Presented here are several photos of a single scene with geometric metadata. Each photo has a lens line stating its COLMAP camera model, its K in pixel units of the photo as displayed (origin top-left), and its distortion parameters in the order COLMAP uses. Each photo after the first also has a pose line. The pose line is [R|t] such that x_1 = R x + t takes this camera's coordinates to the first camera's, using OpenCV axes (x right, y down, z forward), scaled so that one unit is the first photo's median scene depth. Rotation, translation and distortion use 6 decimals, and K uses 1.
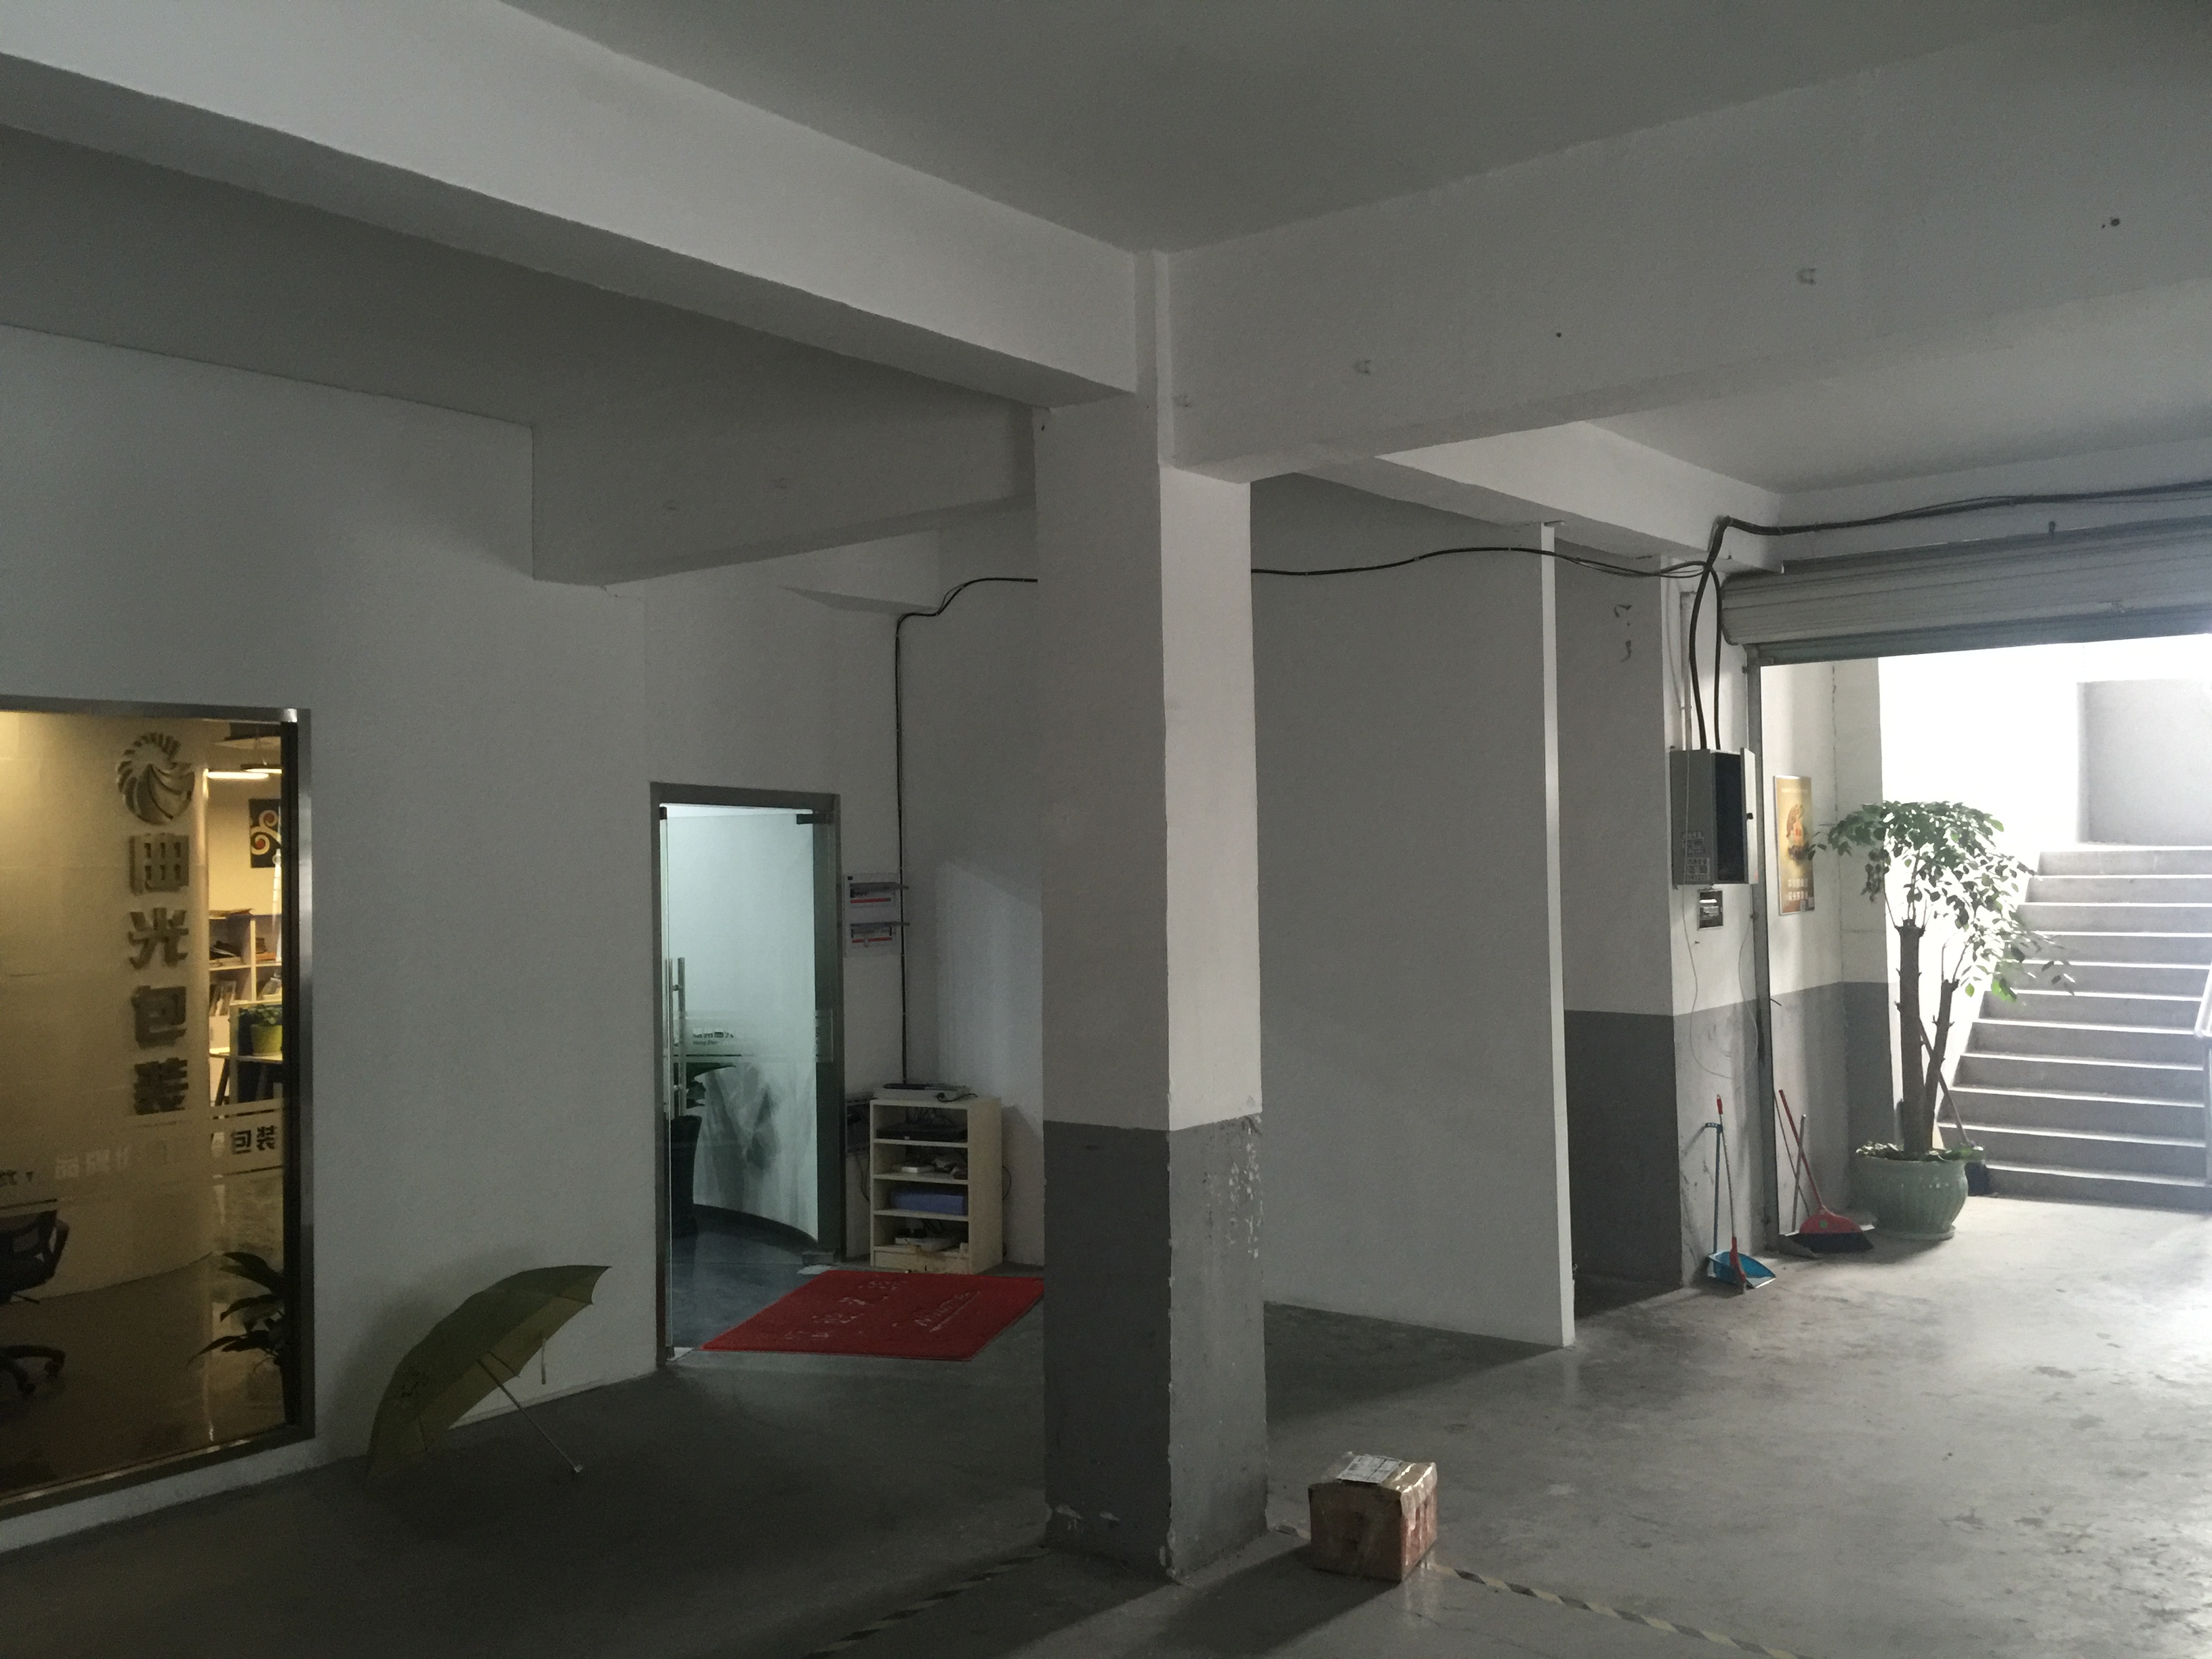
lens RADIAL K [[1891.2, 0, 1106.0], [0, 1891.2, 829.5], [0, 0, 1]] dist [0.098596, -0.118605]
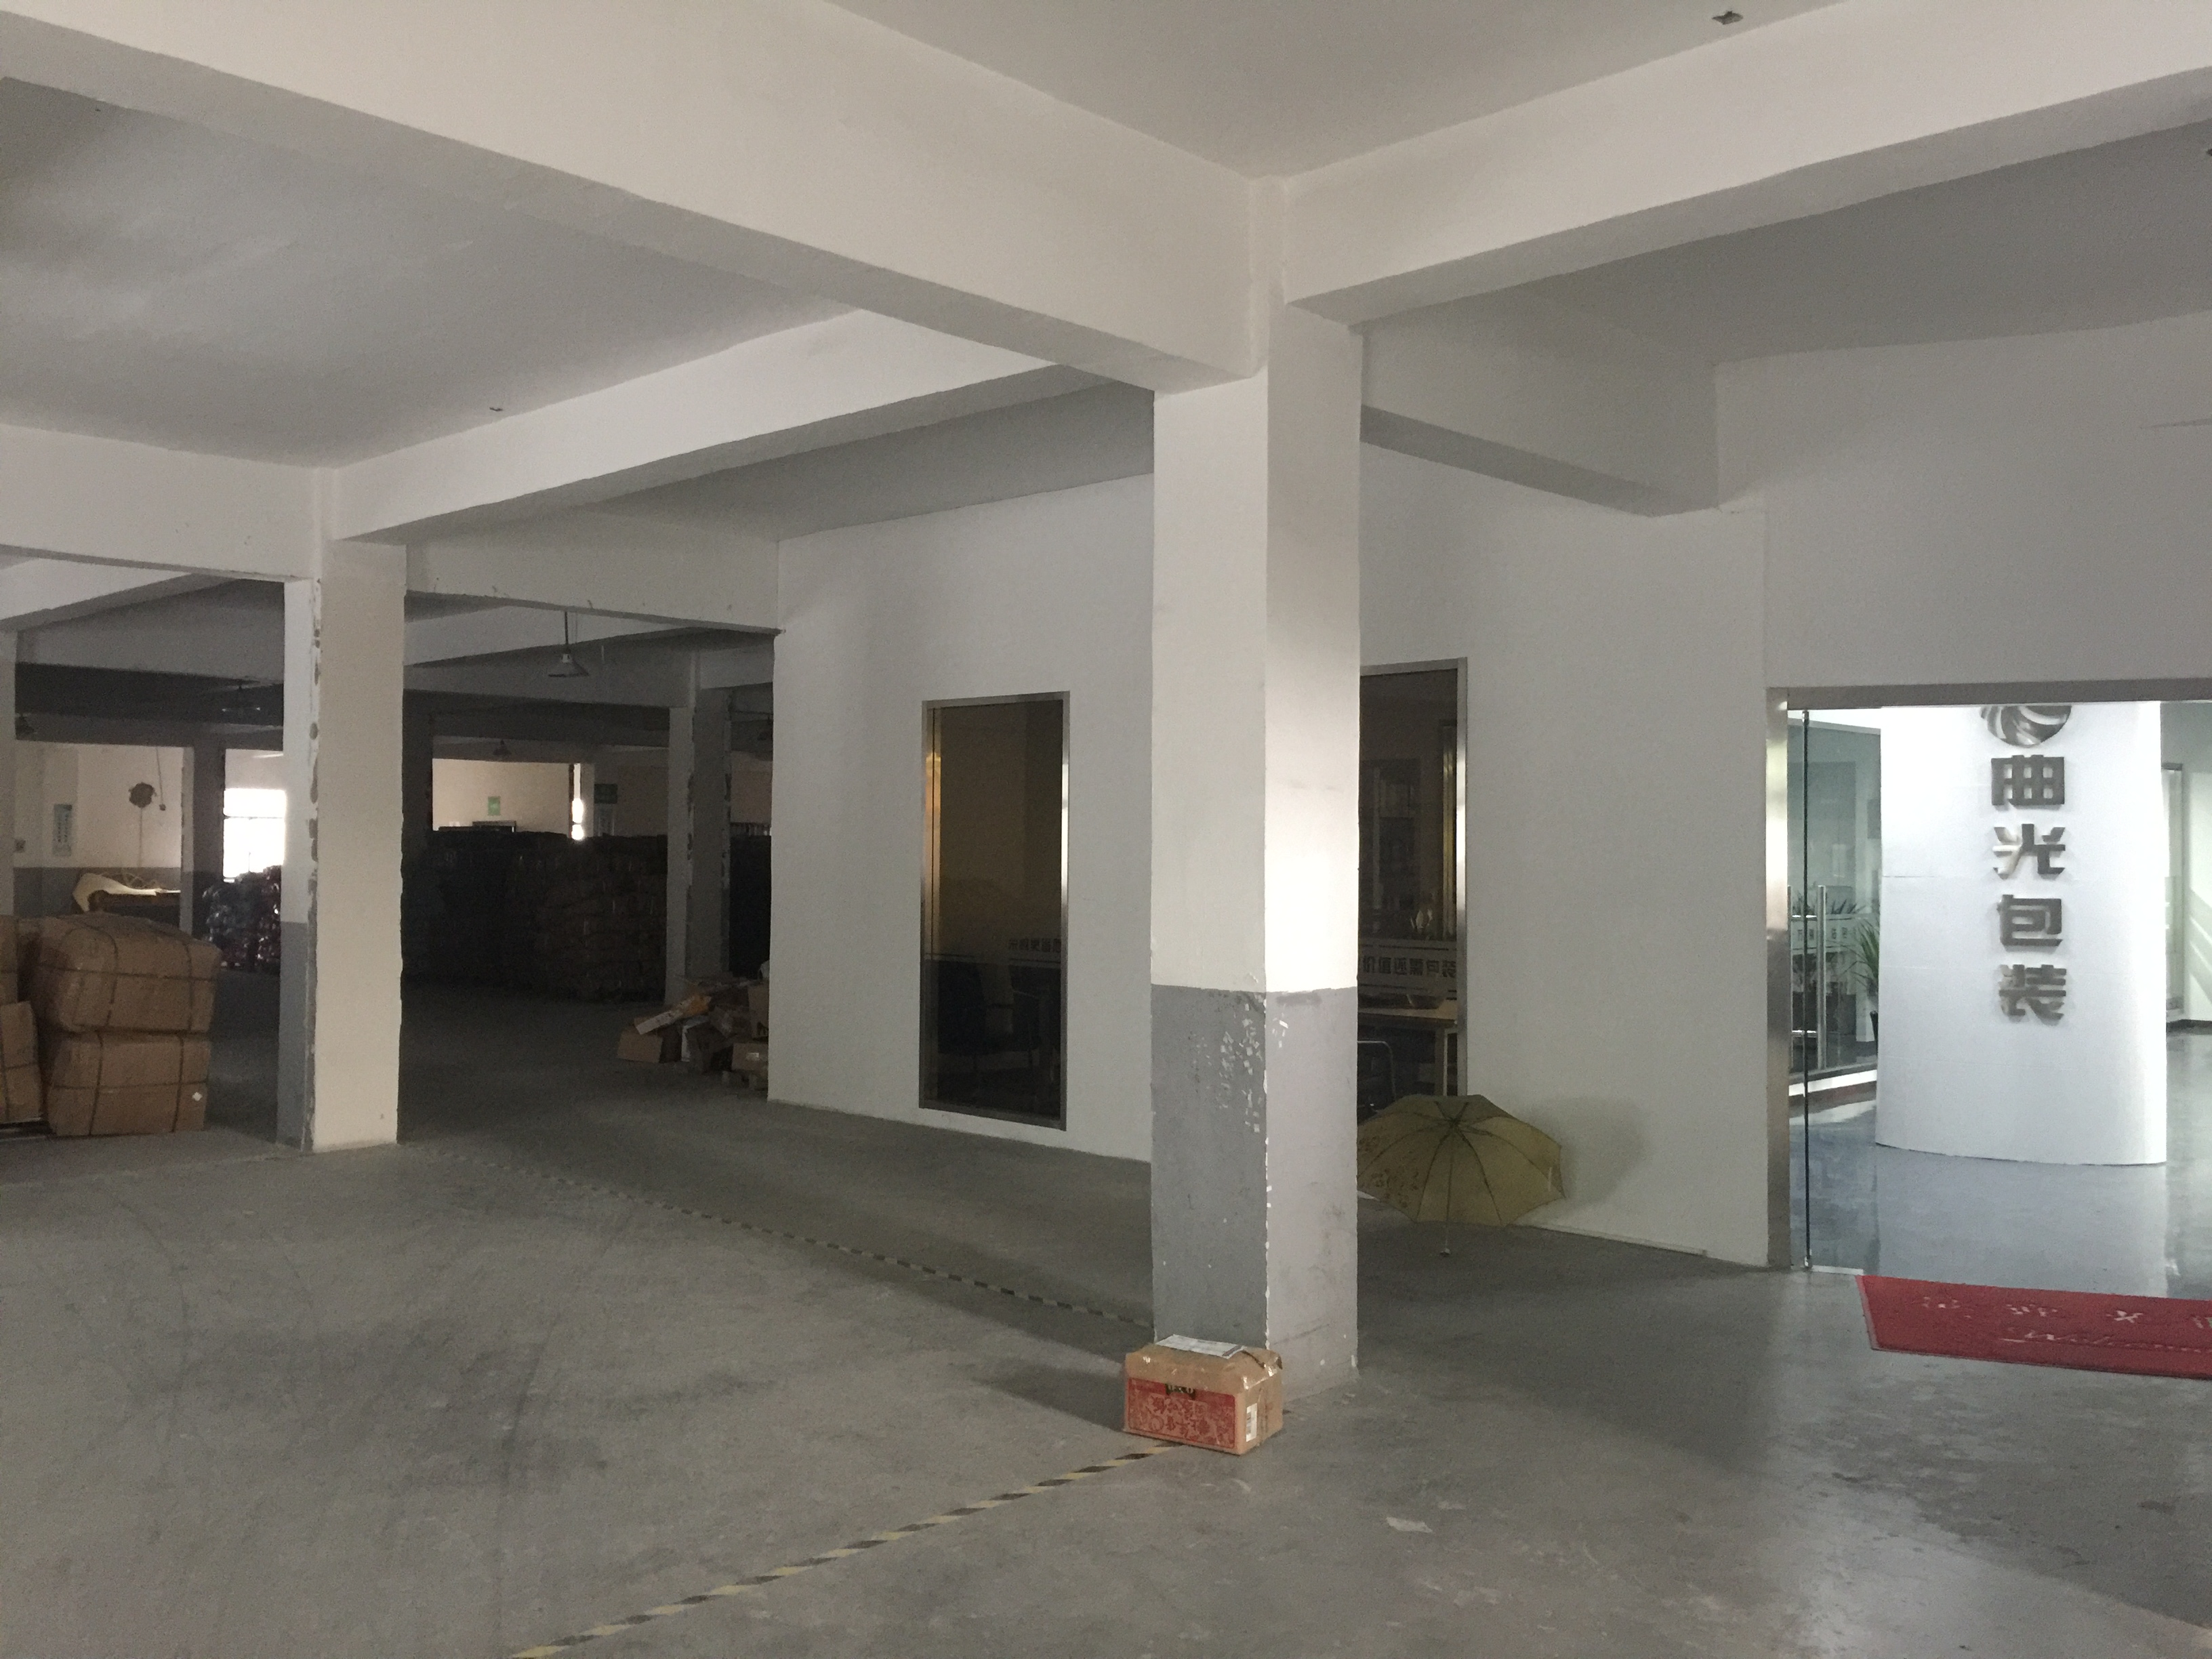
lens RADIAL K [[1905.2, 0, 1109.0], [0, 1905.2, 839.7], [0, 0, 1]] dist [0.080522, -0.115761]
pose [[-0.098722, 0.011841, -0.995045, 0.651258], [0.009917, 0.999891, 0.010915, 0.032966], [0.995066, -0.008790, -0.098829, 0.603147]]
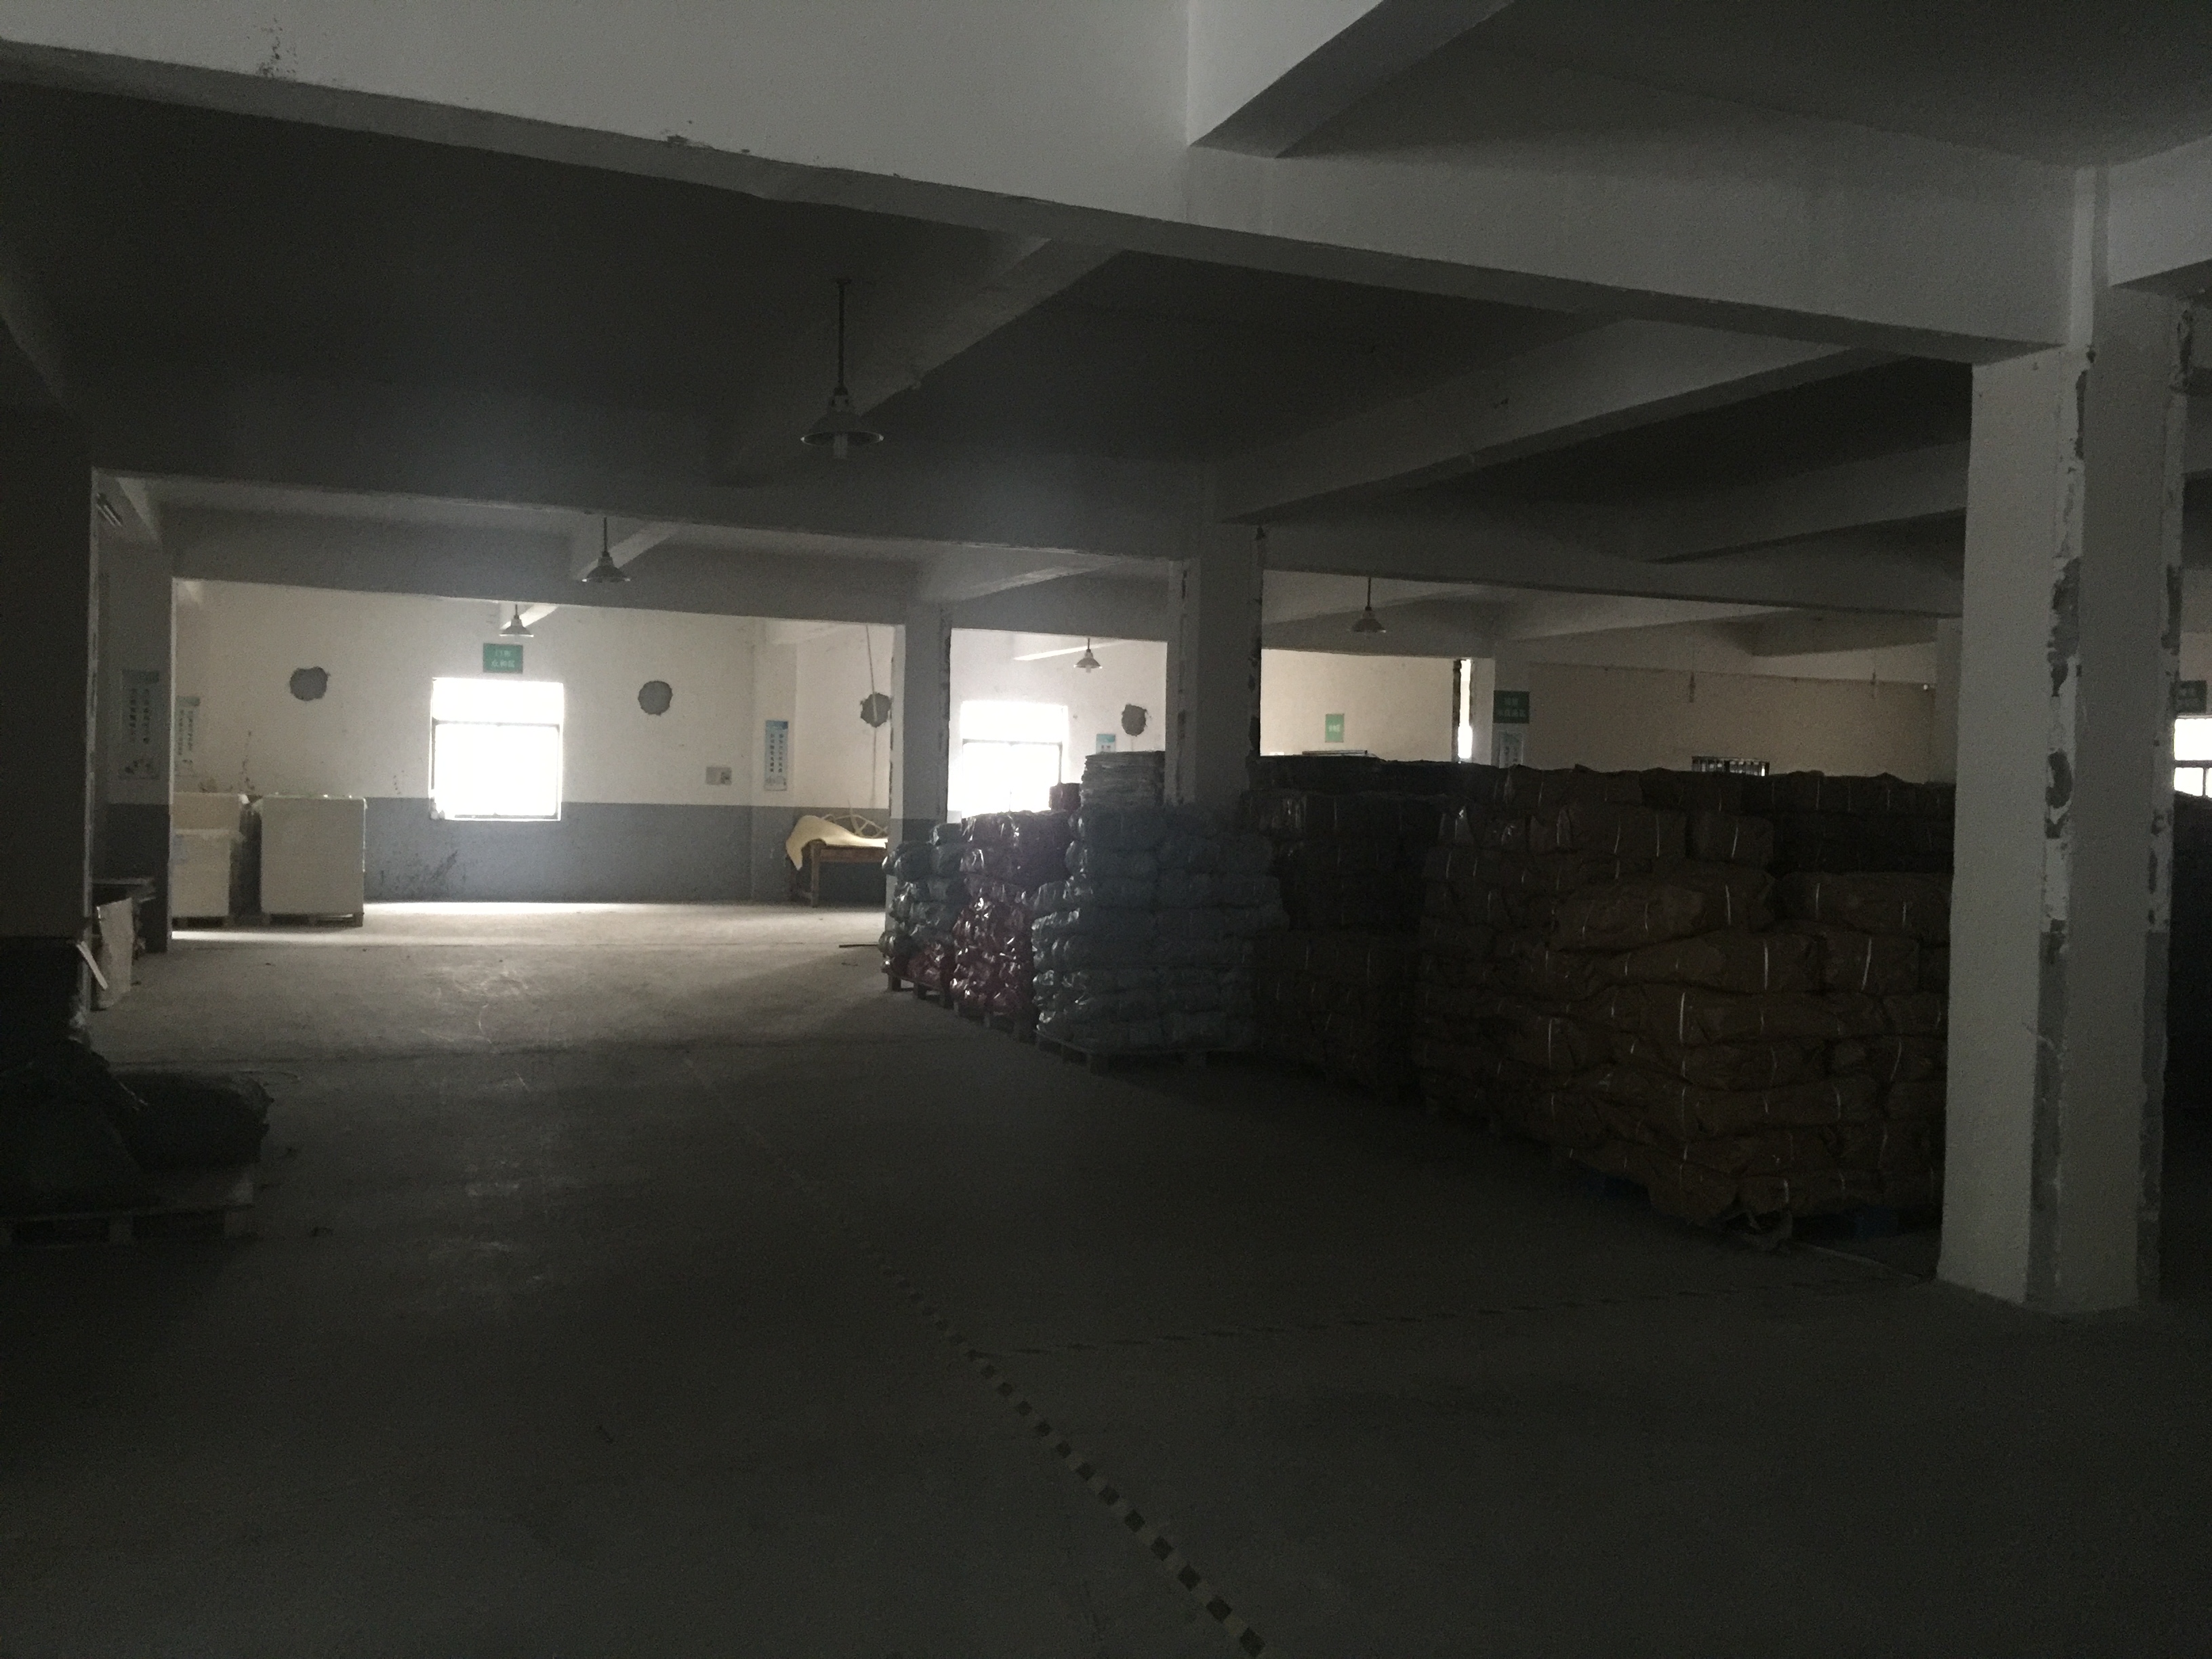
lens RADIAL K [[1905.2, 0, 1109.0], [0, 1905.2, 839.7], [0, 0, 1]] dist [0.080522, -0.115761]
pose [[-0.481470, 0.030178, -0.875943, -0.631858], [-0.004633, 0.999305, 0.036974, 0.050399], [0.876450, 0.021860, -0.480996, -0.016892]]
